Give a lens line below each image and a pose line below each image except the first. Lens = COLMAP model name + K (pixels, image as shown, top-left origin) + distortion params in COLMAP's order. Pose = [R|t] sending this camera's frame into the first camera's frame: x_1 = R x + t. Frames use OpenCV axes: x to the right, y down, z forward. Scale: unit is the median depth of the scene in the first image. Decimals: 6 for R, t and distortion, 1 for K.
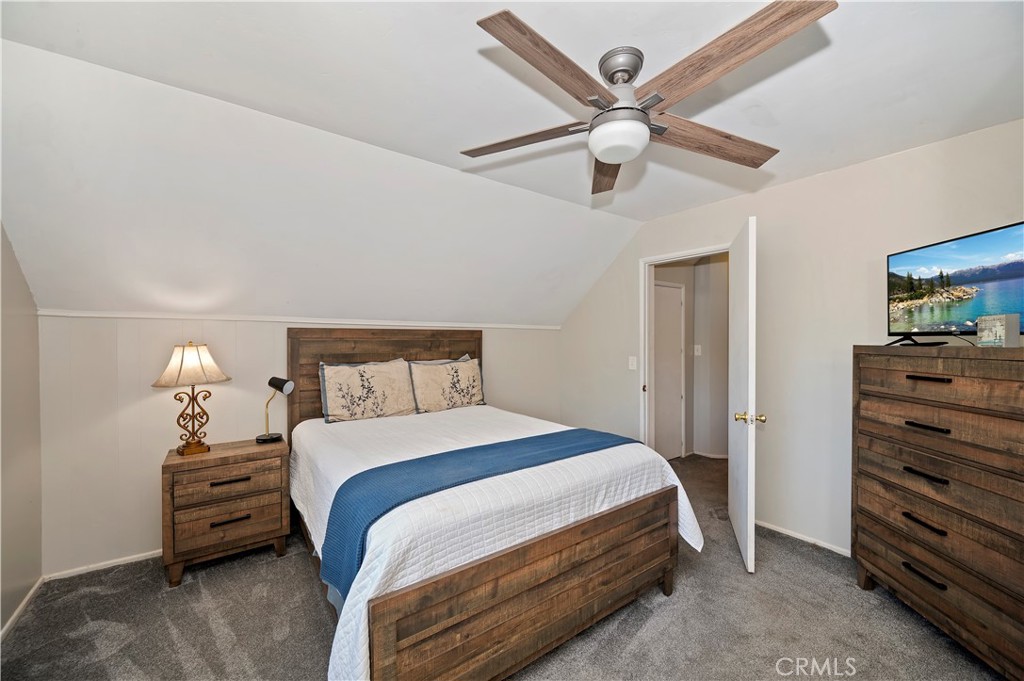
lens RADIAL K [[403.8, 0, 518.1], [0, 403.8, 341.4], [0, 0, 1]] dist [-0.000995, 0.000054]
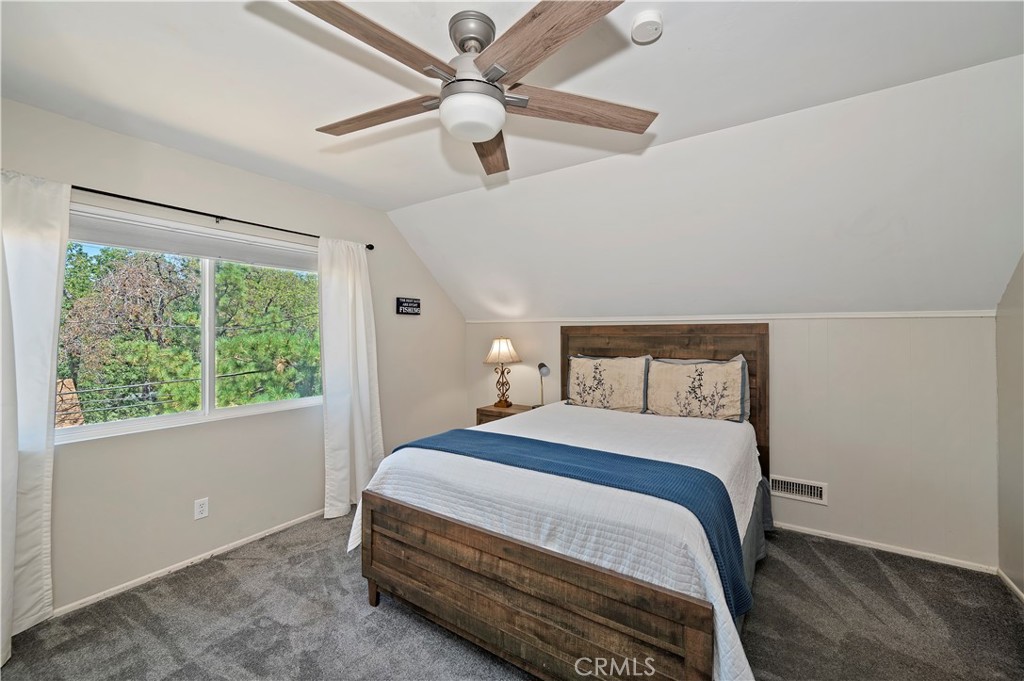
lens RADIAL K [[411.4, 0, 511.1], [0, 411.4, 332.6], [0, 0, 1]] dist [0.000251, -0.000050]
pose [[0.326978, -0.004359, -0.945022, 0.713871], [-0.006560, 0.999955, -0.006882, -0.004046], [0.945009, 0.008449, 0.326935, 0.488189]]
